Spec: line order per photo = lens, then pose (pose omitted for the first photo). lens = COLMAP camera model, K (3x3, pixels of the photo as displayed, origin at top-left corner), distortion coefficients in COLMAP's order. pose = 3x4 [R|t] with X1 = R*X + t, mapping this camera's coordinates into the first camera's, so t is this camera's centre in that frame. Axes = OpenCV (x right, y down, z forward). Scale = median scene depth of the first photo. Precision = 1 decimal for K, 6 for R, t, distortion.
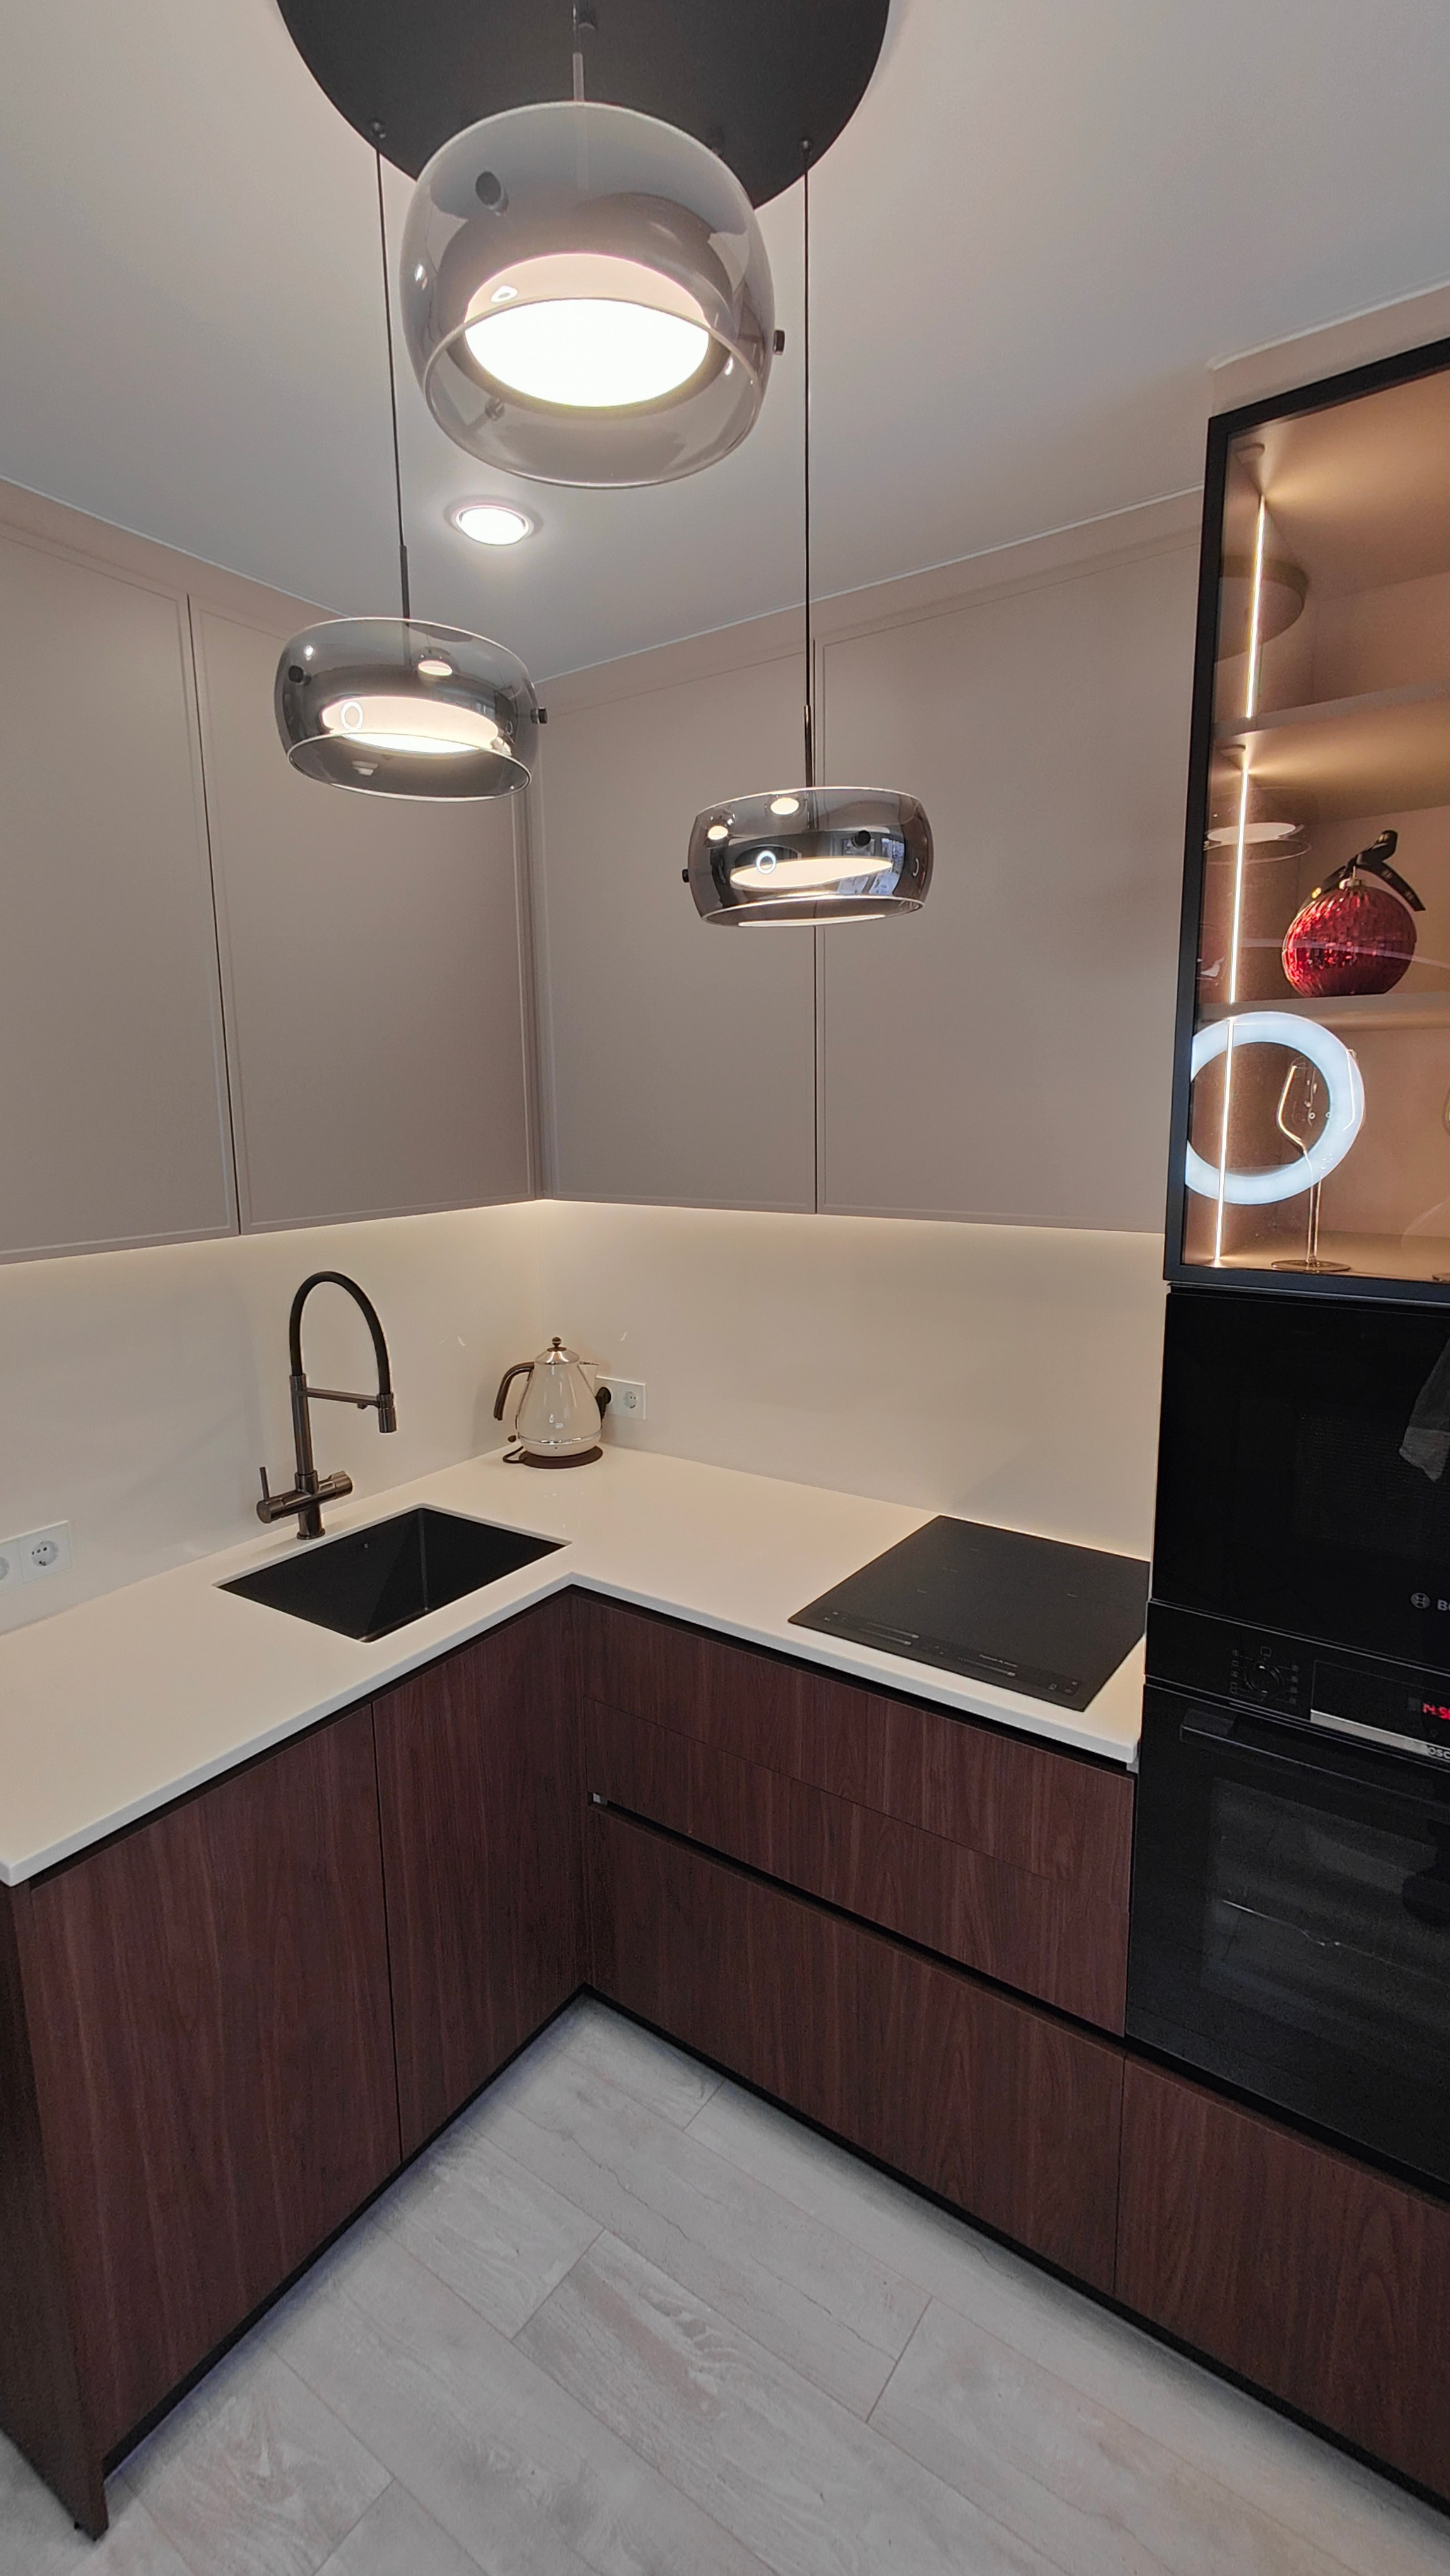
lens RADIAL K [[1112.1, 0, 778.2], [0, 1112.1, 1275.9], [0, 0, 1]] dist [0.013013, -0.005270]
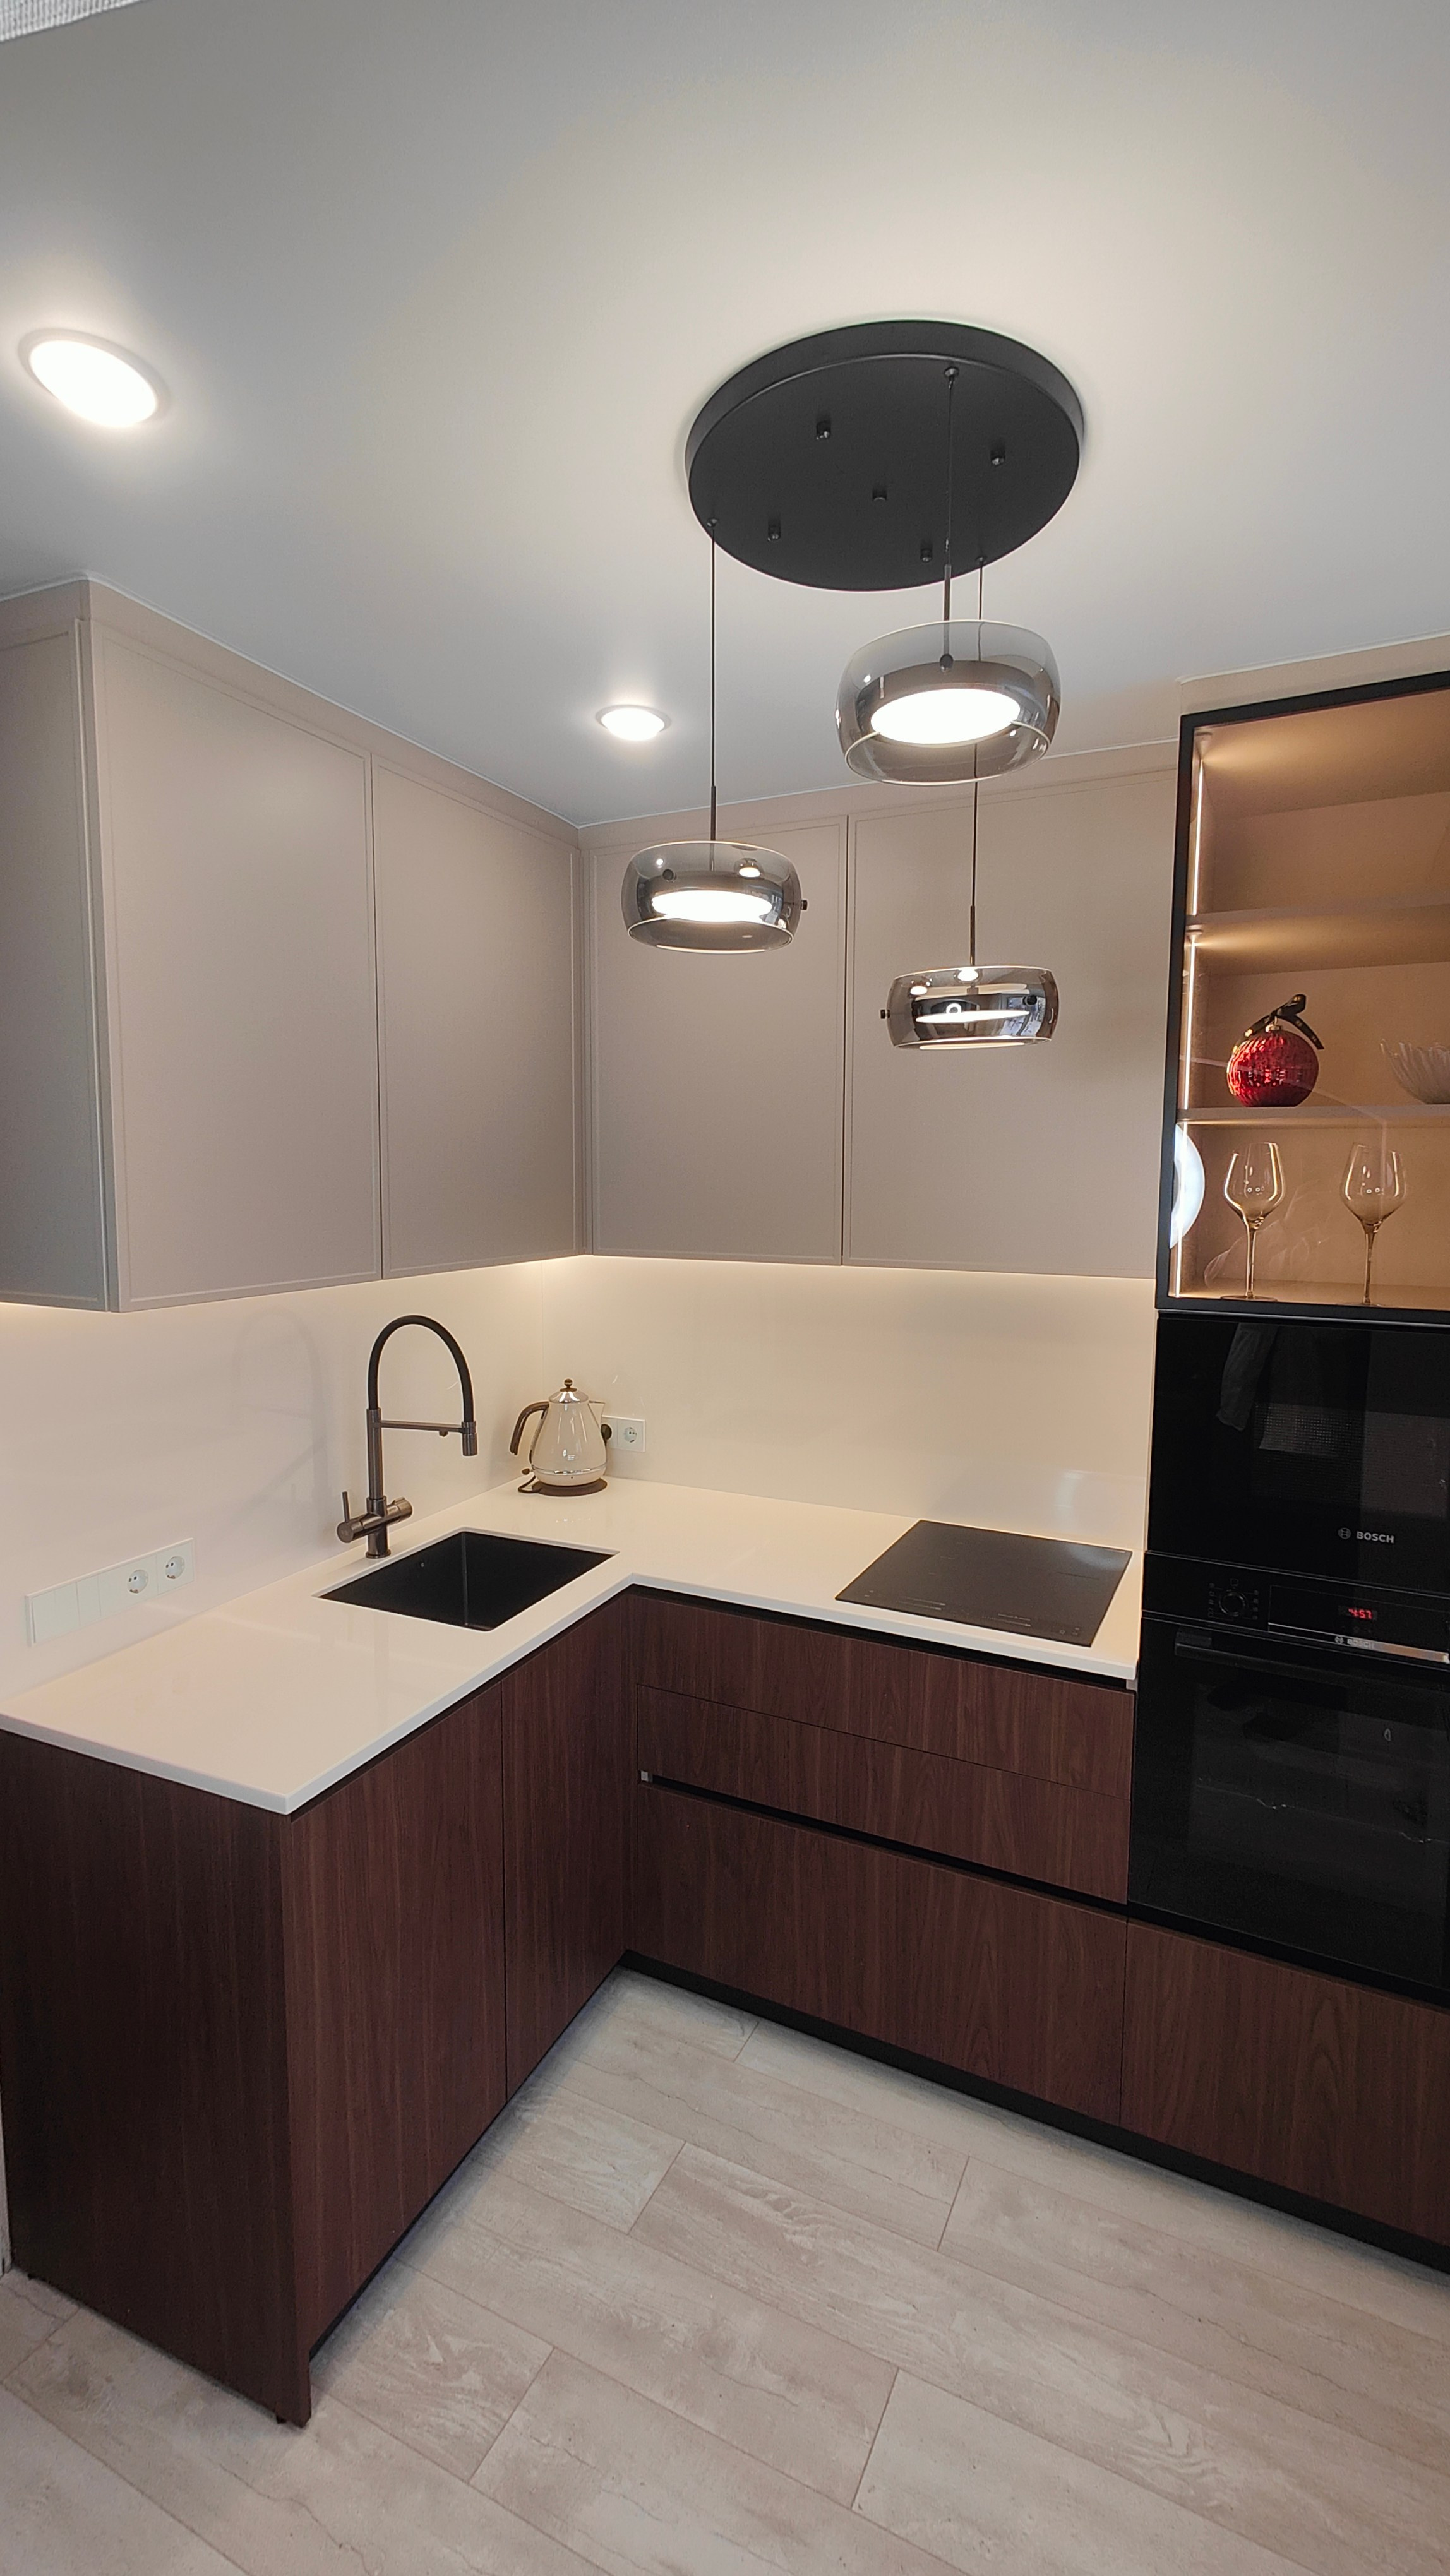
lens RADIAL K [[1112.1, 0, 773.8], [0, 1112.1, 1273.7], [0, 0, 1]] dist [0.013013, -0.005270]
pose [[0.987661, 0.001268, 0.156602, -0.268368], [0.008648, 0.998000, -0.062619, 0.034693], [-0.156368, 0.063200, 0.985675, -0.221703]]
